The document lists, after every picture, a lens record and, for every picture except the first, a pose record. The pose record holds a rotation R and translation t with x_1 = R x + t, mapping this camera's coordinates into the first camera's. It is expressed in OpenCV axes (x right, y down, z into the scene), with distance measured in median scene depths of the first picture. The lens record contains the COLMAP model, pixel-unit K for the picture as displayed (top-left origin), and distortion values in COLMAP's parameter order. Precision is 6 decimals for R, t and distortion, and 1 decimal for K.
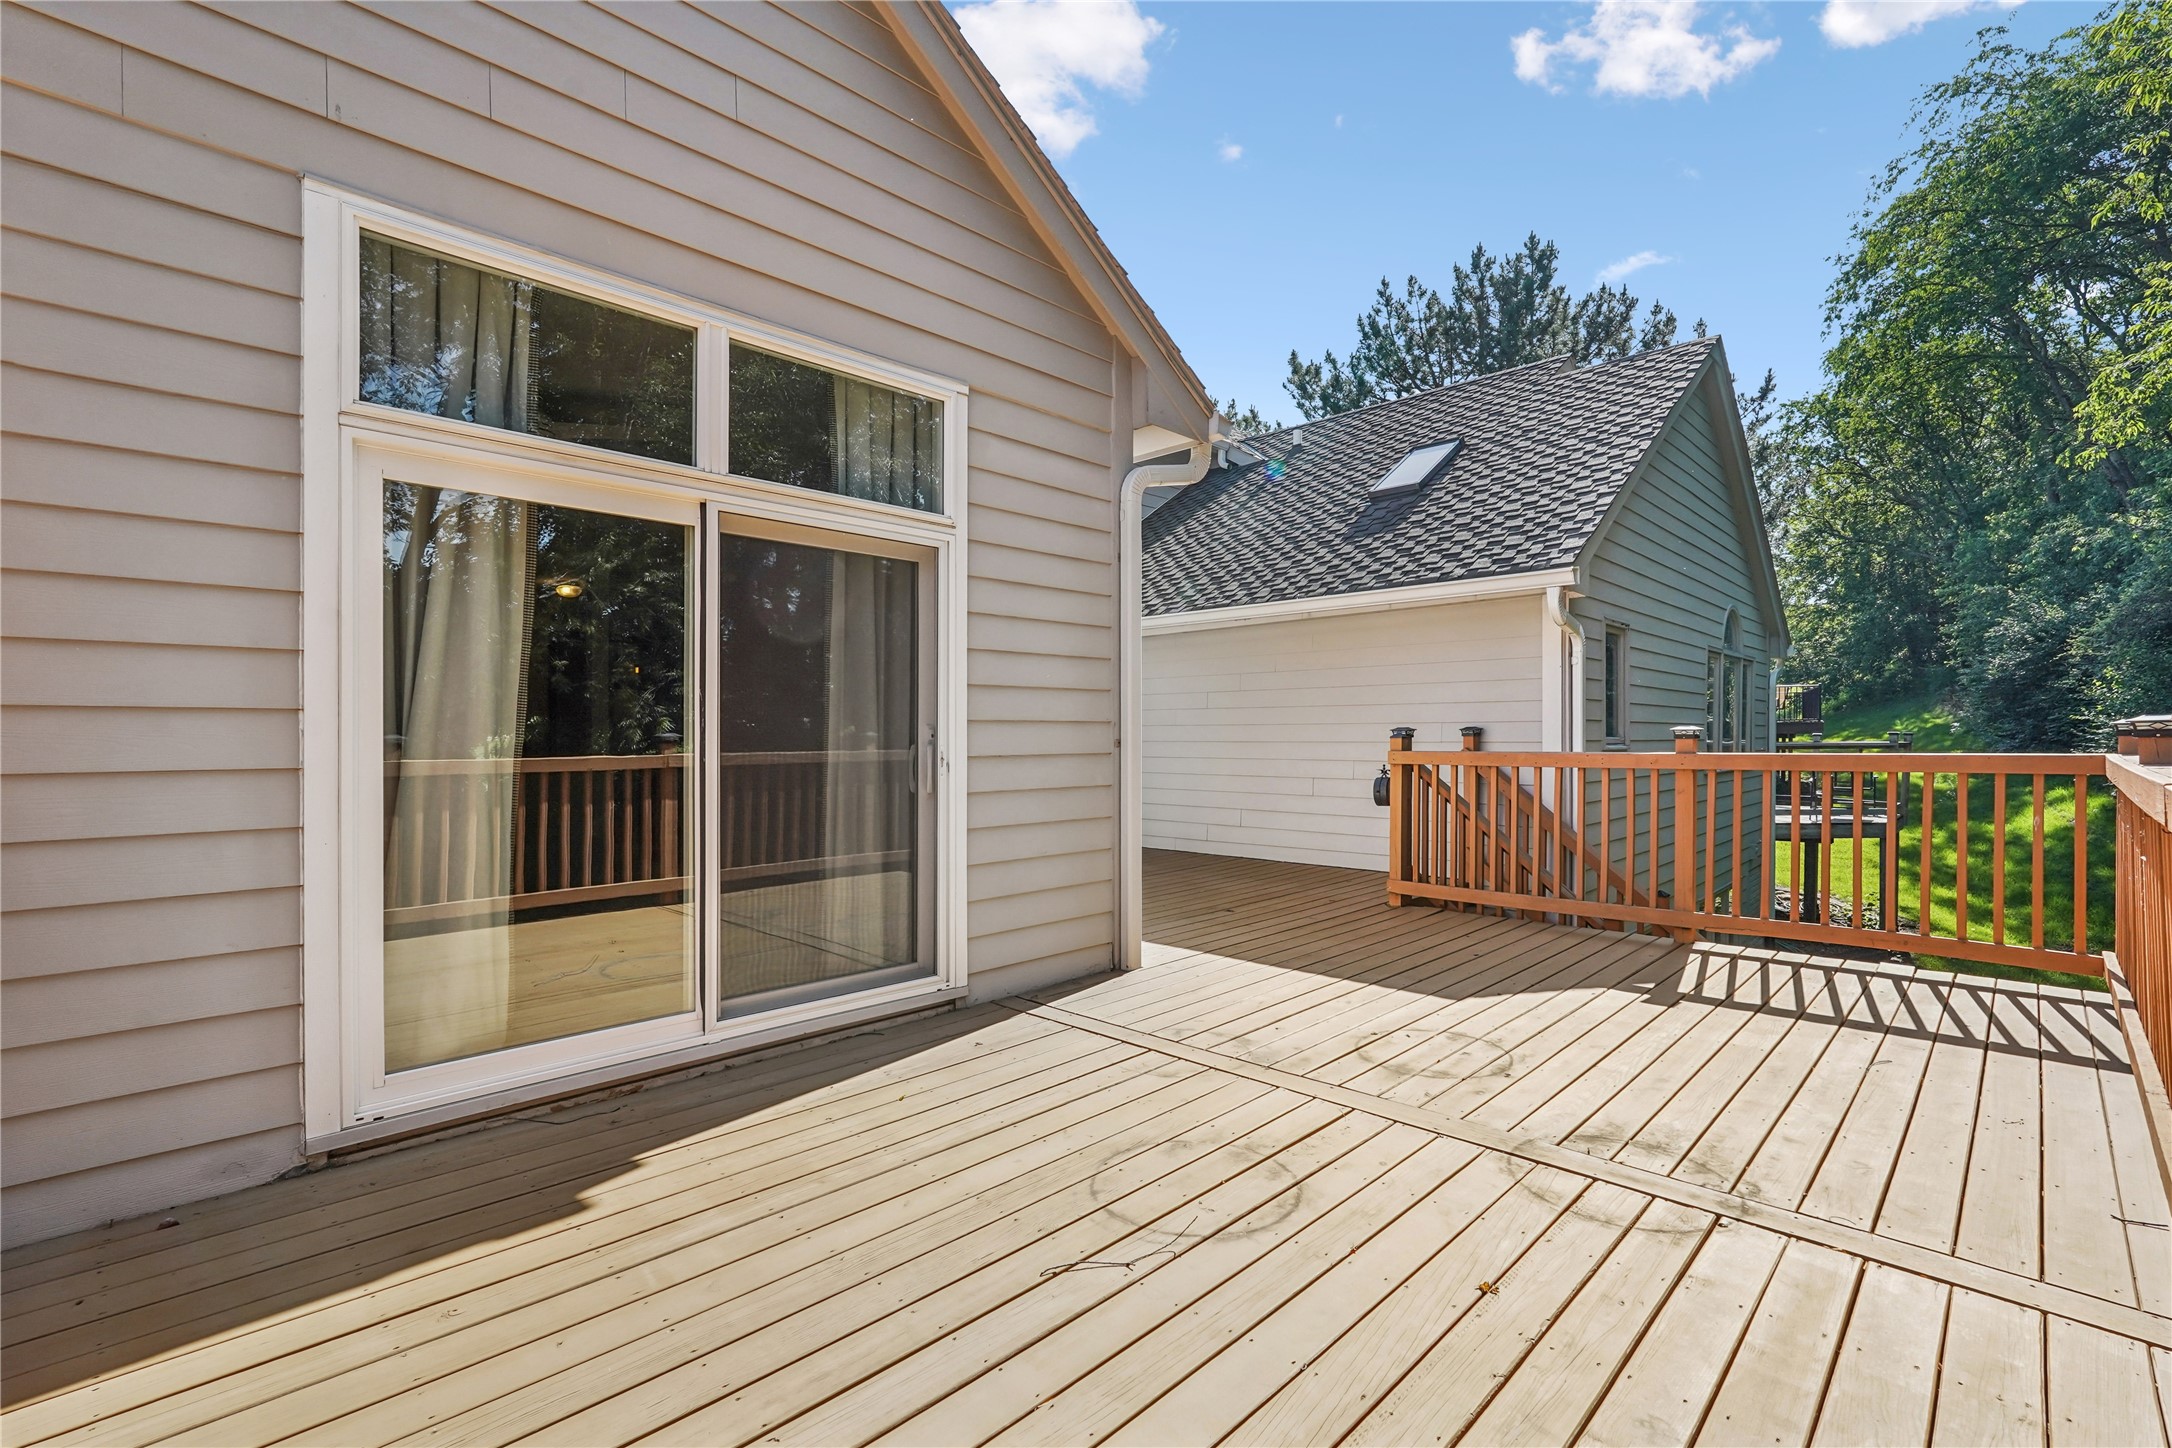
lens RADIAL K [[958.5, 0, 1084.7], [0, 958.5, 731.3], [0, 0, 1]] dist [-0.005412, 0.001246]
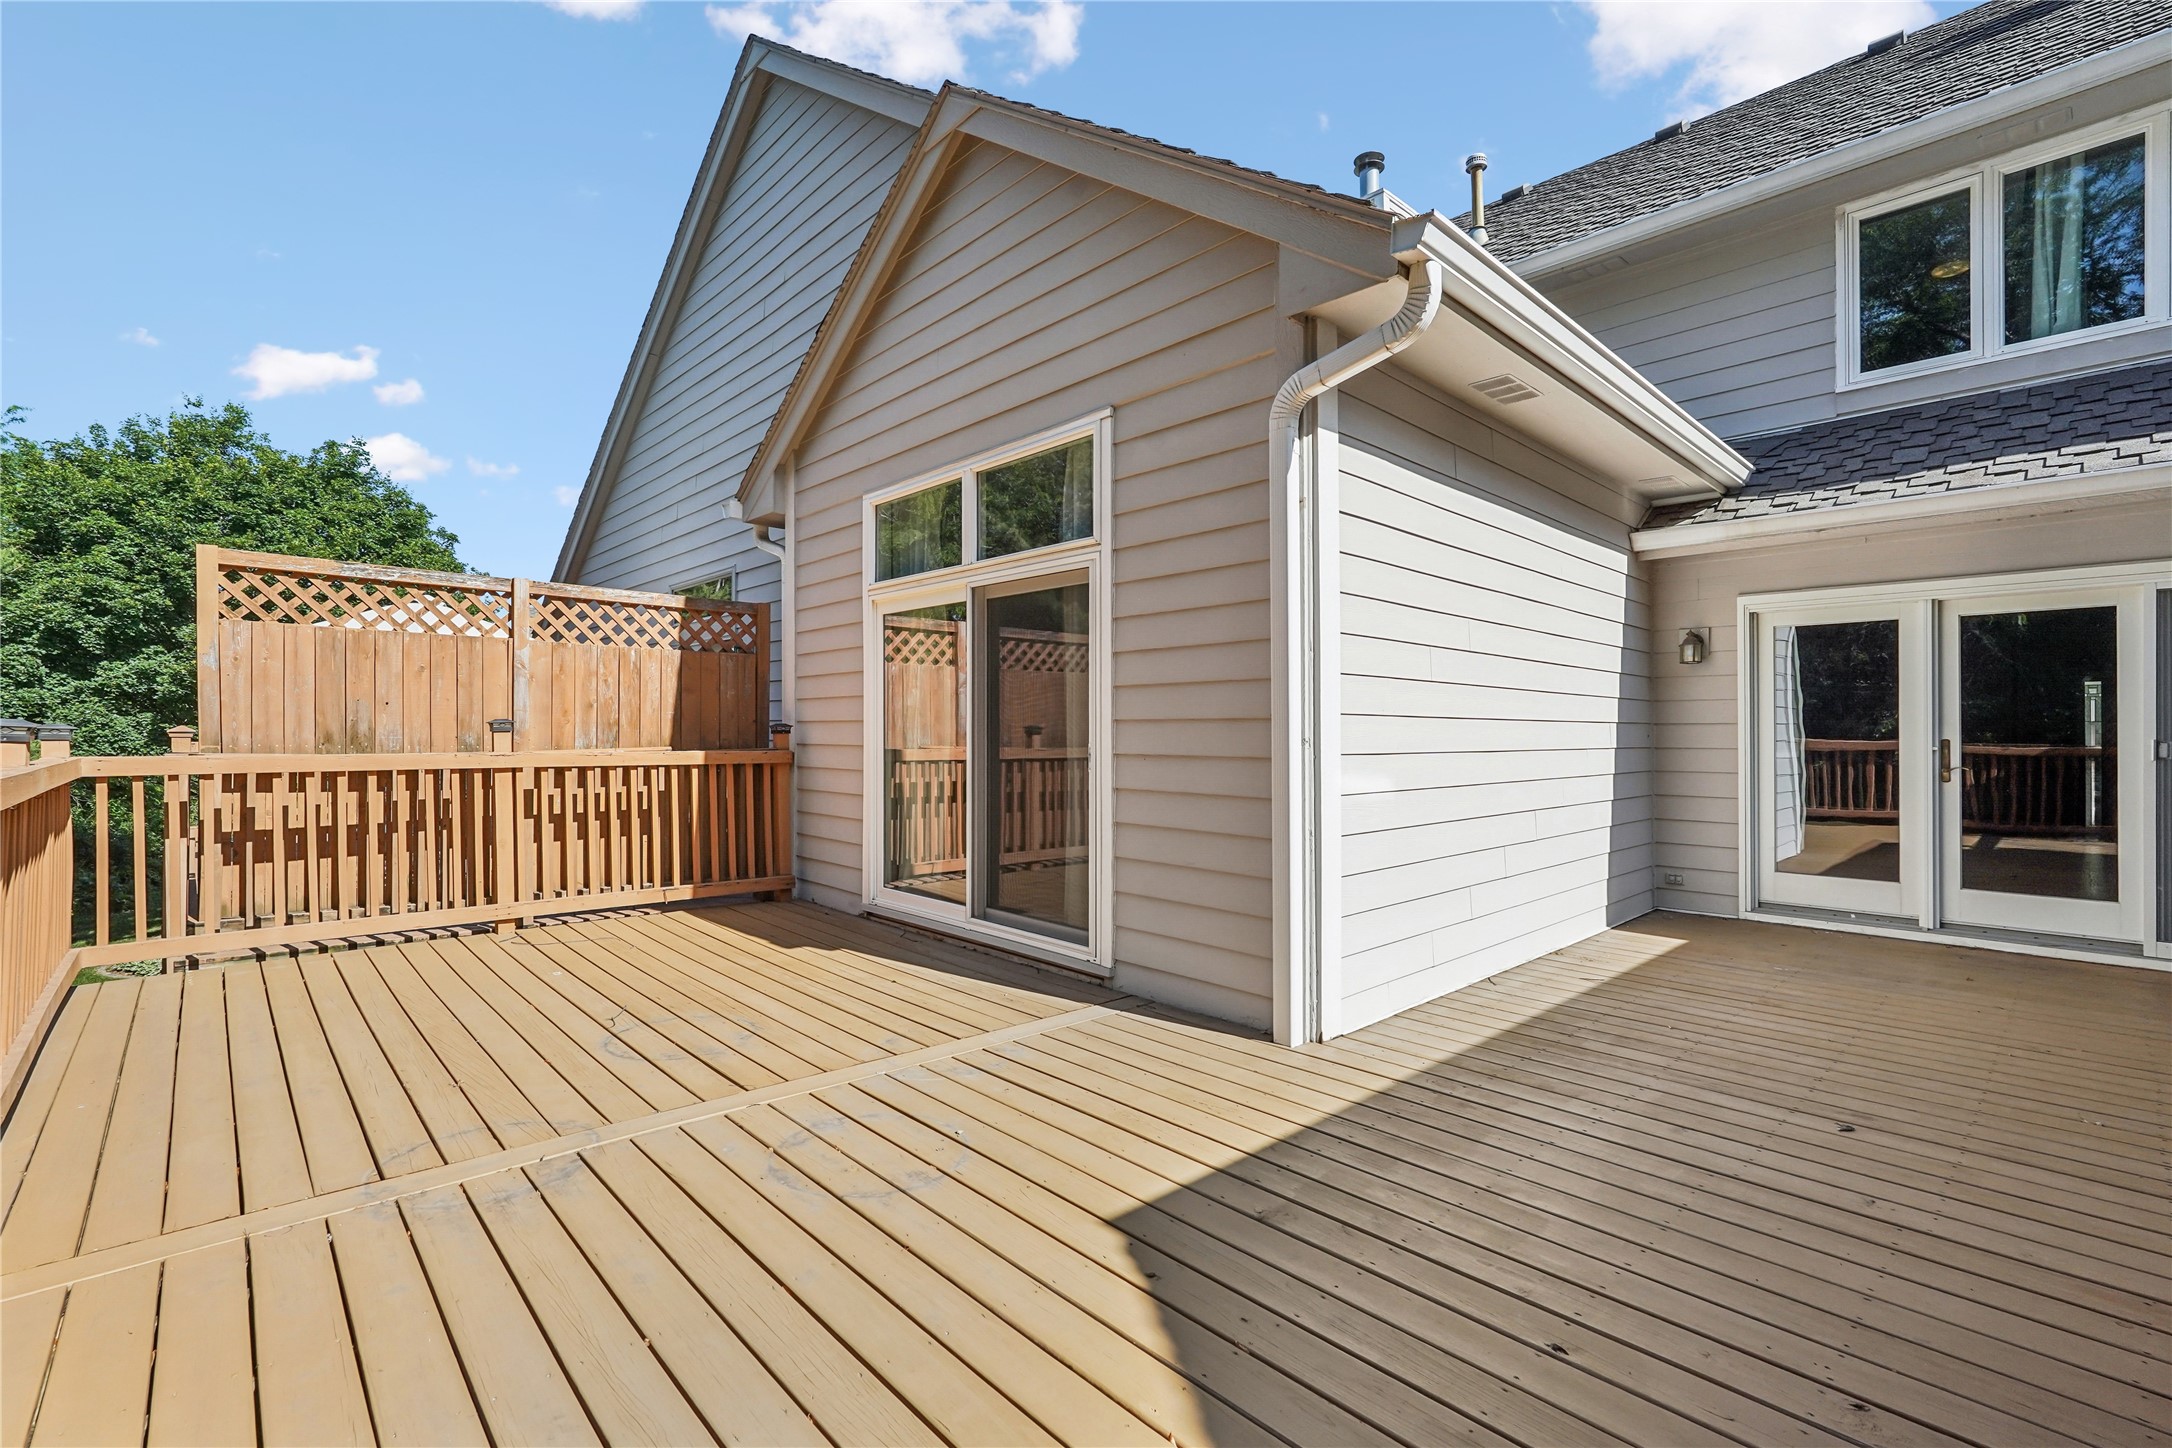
lens RADIAL K [[958.5, 0, 1085.7], [0, 958.5, 727.4], [0, 0, 1]] dist [-0.005412, 0.001246]
pose [[-0.044374, -0.000132, -0.999015, 0.961401], [0.004387, 0.999990, -0.000327, -0.003711], [0.999005, -0.004397, -0.044373, 1.035195]]
